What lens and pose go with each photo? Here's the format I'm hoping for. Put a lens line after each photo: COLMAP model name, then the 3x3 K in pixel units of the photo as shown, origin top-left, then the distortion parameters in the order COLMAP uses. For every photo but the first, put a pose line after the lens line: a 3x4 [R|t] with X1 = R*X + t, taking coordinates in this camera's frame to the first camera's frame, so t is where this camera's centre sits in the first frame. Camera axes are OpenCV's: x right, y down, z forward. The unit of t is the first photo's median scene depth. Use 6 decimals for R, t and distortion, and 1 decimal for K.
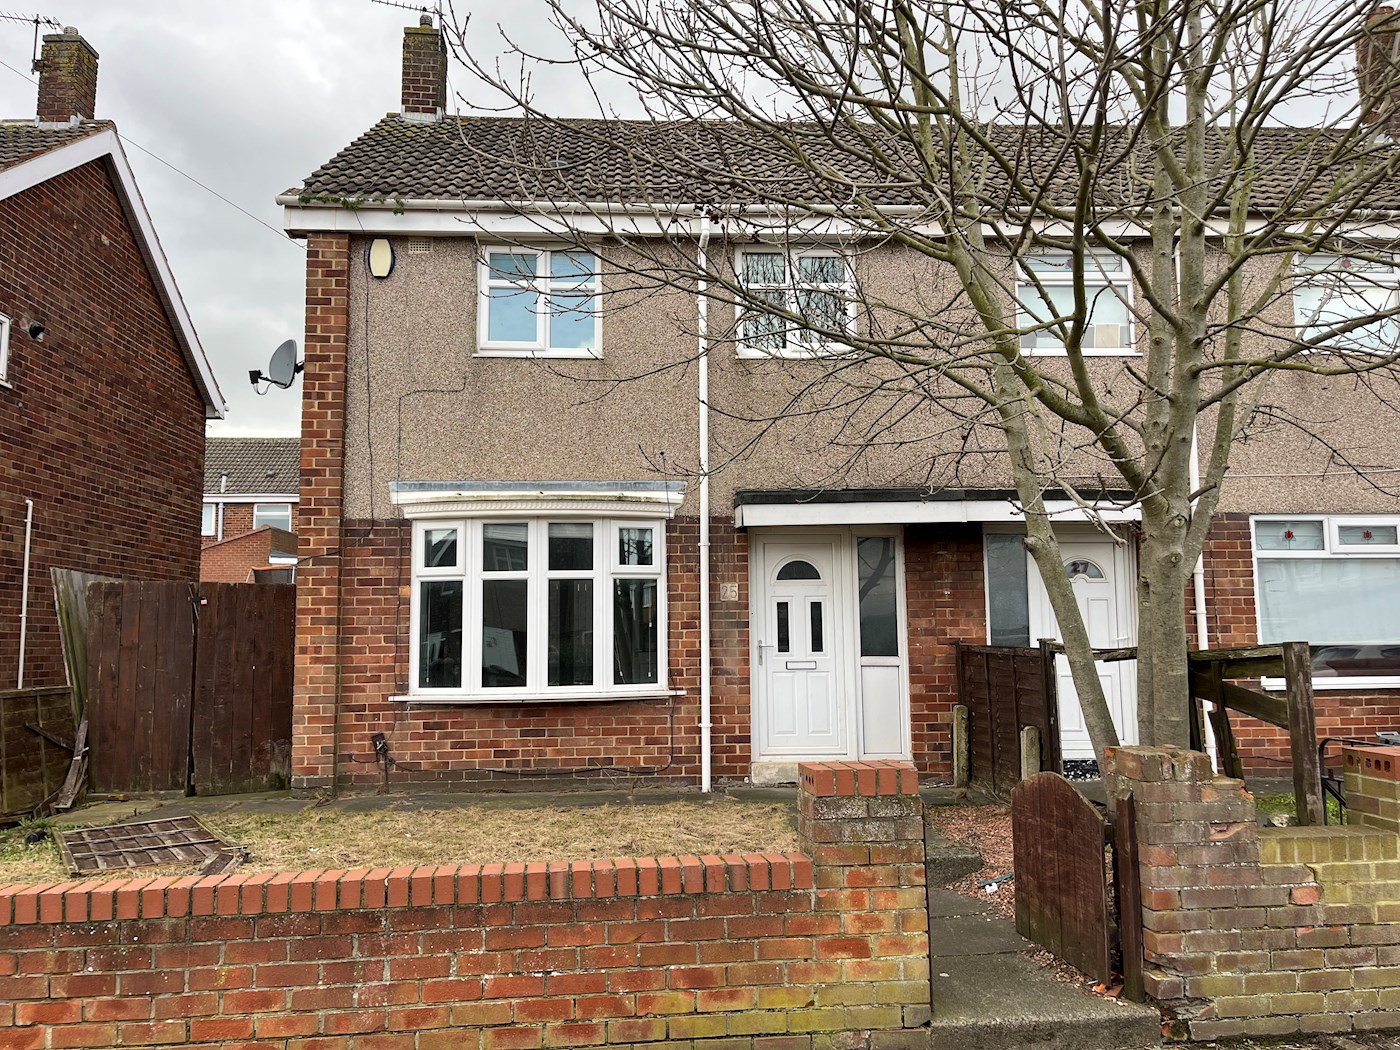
lens RADIAL K [[1060.4, 0, 700.8], [0, 1060.4, 525.5], [0, 0, 1]] dist [0.071881, -0.026302]
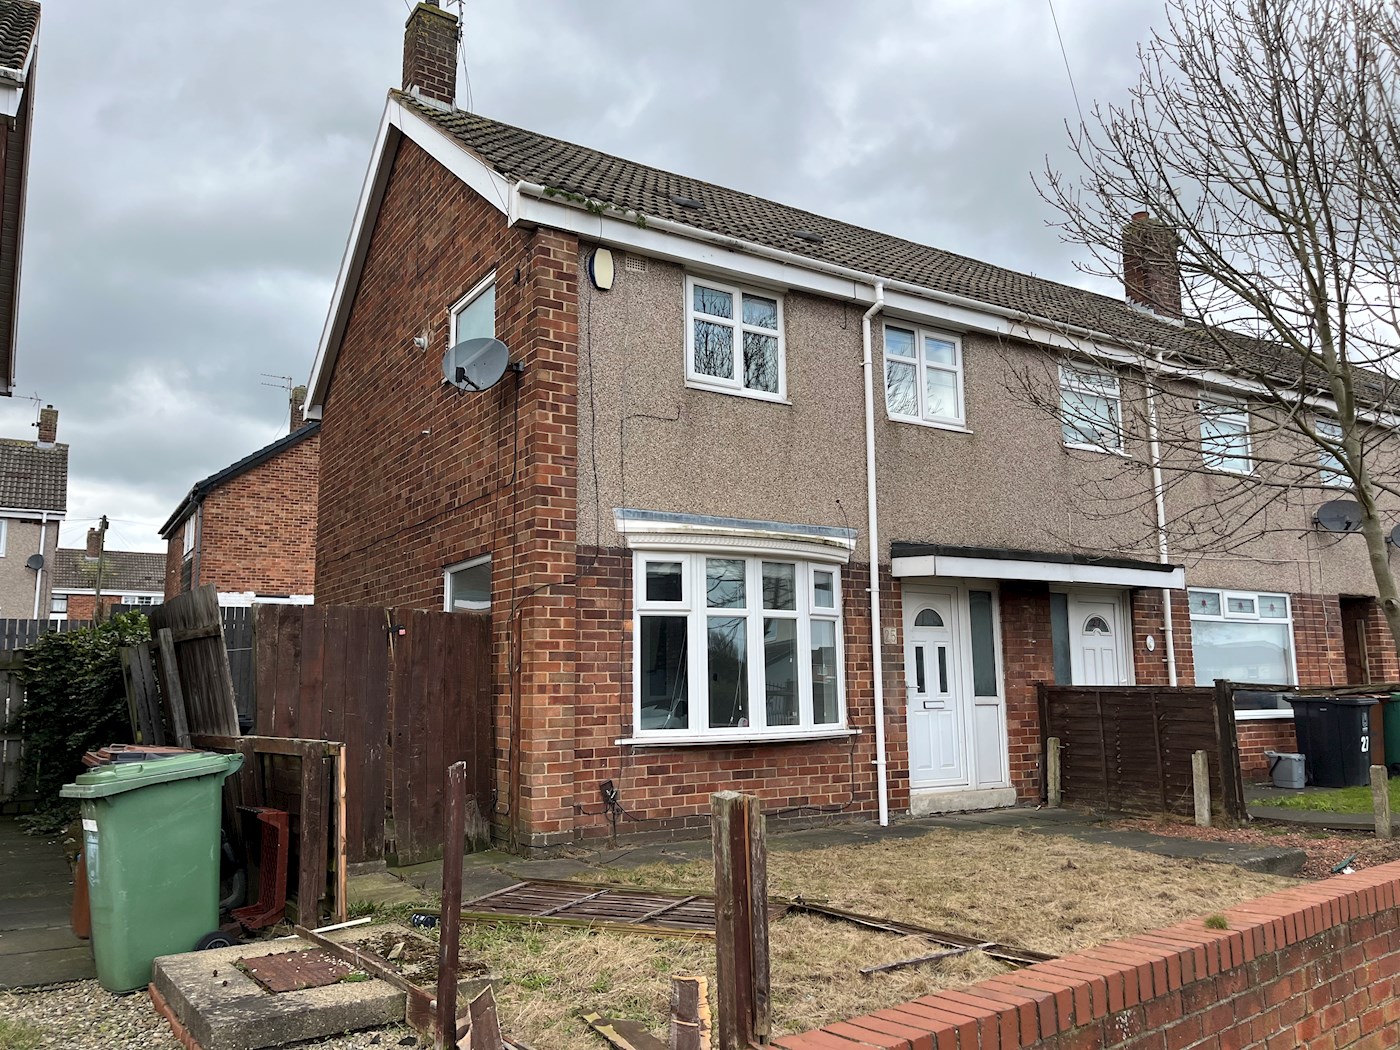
lens RADIAL K [[1060.4, 0, 697.7], [0, 1060.4, 525.8], [0, 0, 1]] dist [0.071881, -0.026302]
pose [[0.867778, 0.074795, 0.491291, -0.683932], [-0.049827, 0.996722, -0.063733, 0.030367], [-0.494448, 0.030826, 0.868661, 0.159686]]
